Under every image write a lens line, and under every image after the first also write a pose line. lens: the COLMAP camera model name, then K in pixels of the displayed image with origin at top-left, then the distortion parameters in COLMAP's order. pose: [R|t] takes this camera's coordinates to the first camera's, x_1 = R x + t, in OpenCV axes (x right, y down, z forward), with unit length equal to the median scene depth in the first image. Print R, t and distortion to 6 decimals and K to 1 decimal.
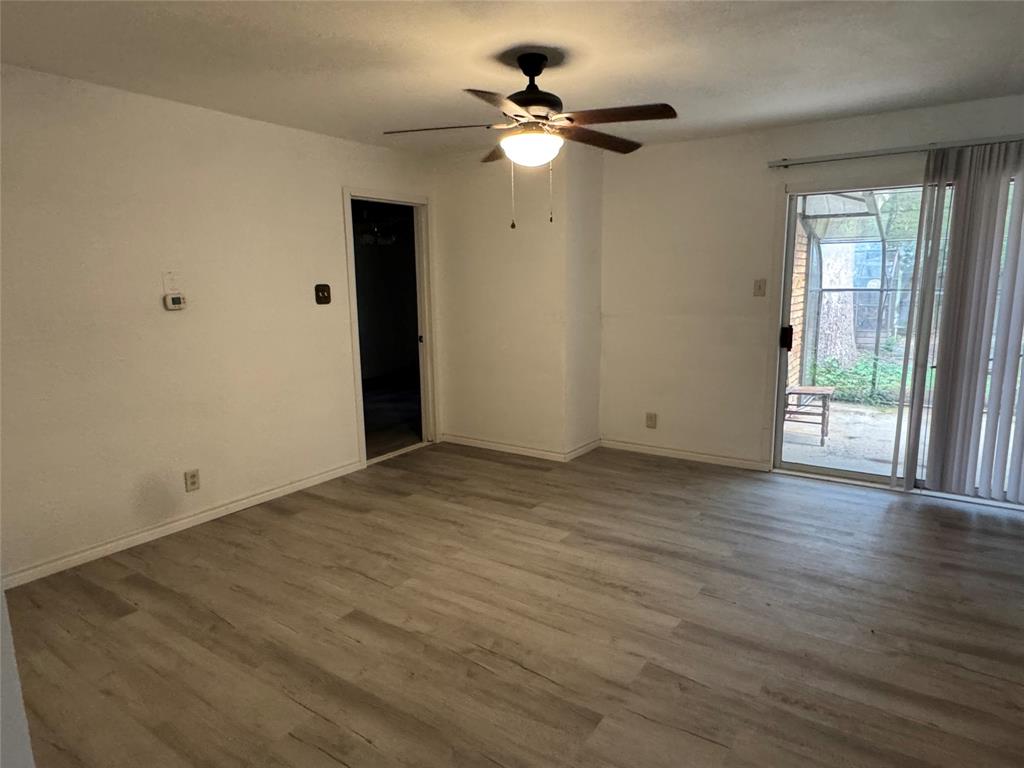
lens RADIAL K [[612.7, 0, 512.0], [0, 612.7, 384.0], [0, 0, 1]] dist [-0.000077, 0.000154]
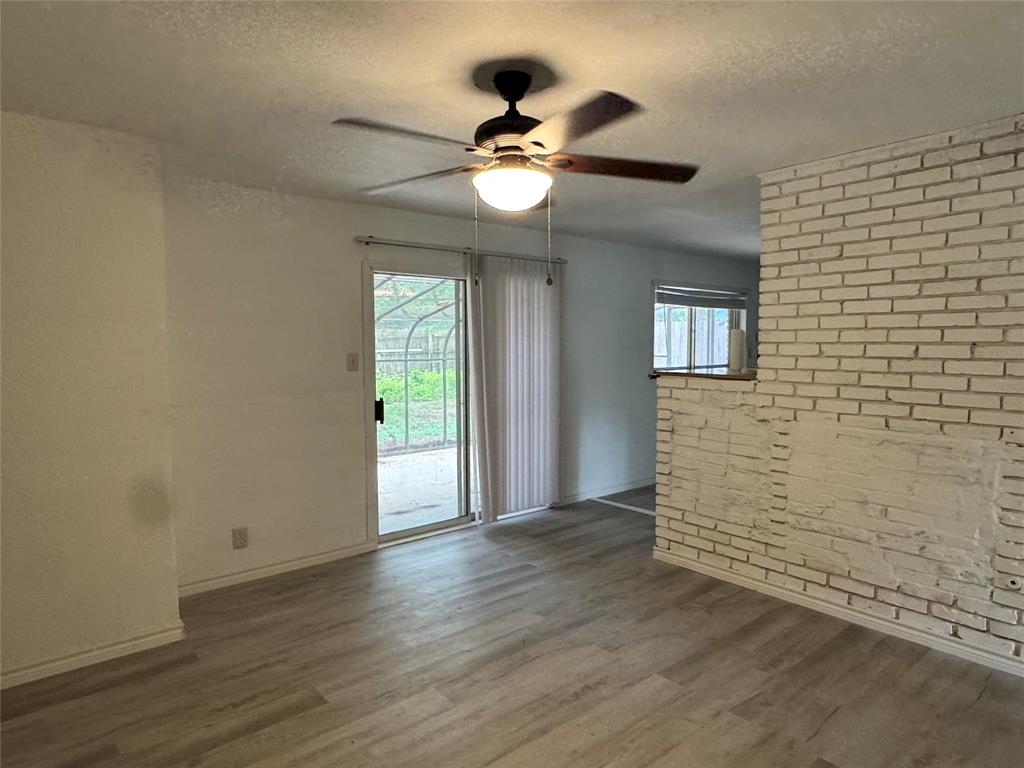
lens RADIAL K [[612.7, 0, 512.0], [0, 612.7, 384.0], [0, 0, 1]] dist [-0.000077, 0.000154]
pose [[0.289862, -0.051104, 0.955703, -0.475203], [0.168816, 0.985646, 0.001503, -0.088687], [-0.942062, 0.160902, 0.294329, 0.528507]]
